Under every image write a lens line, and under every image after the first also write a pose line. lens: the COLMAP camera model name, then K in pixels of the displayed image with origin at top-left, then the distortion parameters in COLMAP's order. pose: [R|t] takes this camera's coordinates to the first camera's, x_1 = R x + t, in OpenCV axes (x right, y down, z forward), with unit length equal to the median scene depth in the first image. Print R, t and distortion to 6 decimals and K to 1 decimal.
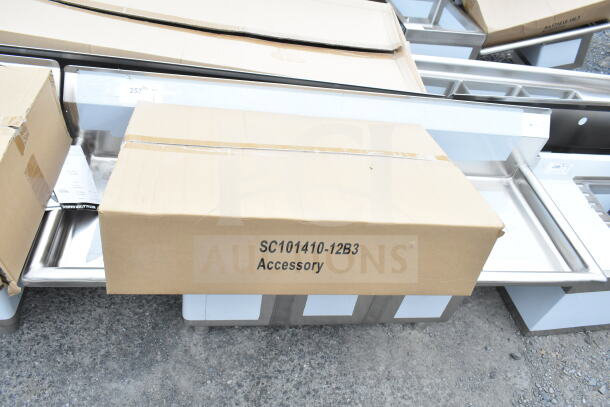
lens RADIAL K [[469.5, 0, 305.0], [0, 469.5, 203.5], [0, 0, 1]] dist [-0.008759, -0.003528]
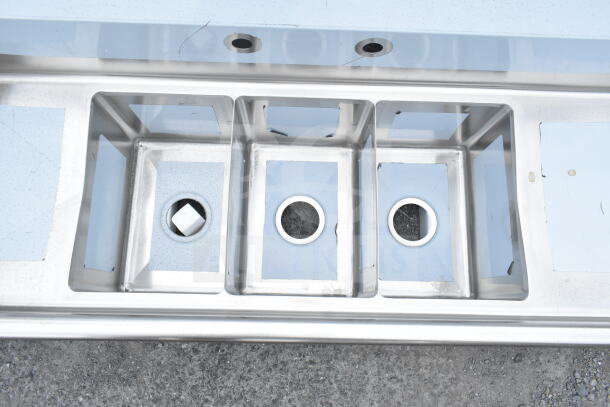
lens RADIAL K [[469.5, 0, 305.0], [0, 469.5, 203.5], [0, 0, 1]] dist [-0.008759, -0.003528]
pose [[0.979199, 0.111581, -0.169468, 0.162806], [-0.000437, 0.836376, 0.548157, -0.293019], [0.202903, -0.536680, 0.819027, 0.446905]]
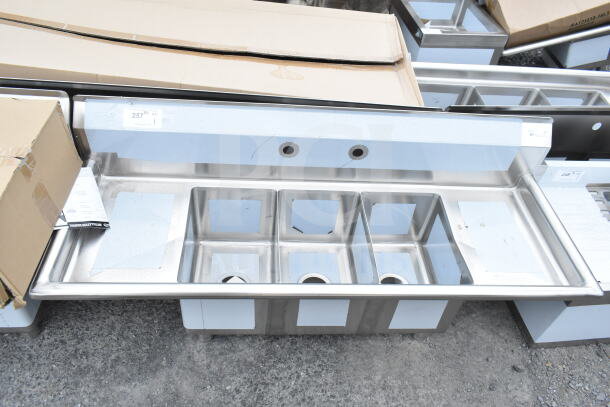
lens RADIAL K [[469.5, 0, 305.0], [0, 469.5, 203.5], [0, 0, 1]] dist [-0.008759, -0.003528]
pose [[0.995040, -0.011028, -0.098859, 0.112342], [0.011344, 0.999932, 0.002628, -0.033224], [0.098823, -0.003737, 0.995098, -0.031405]]
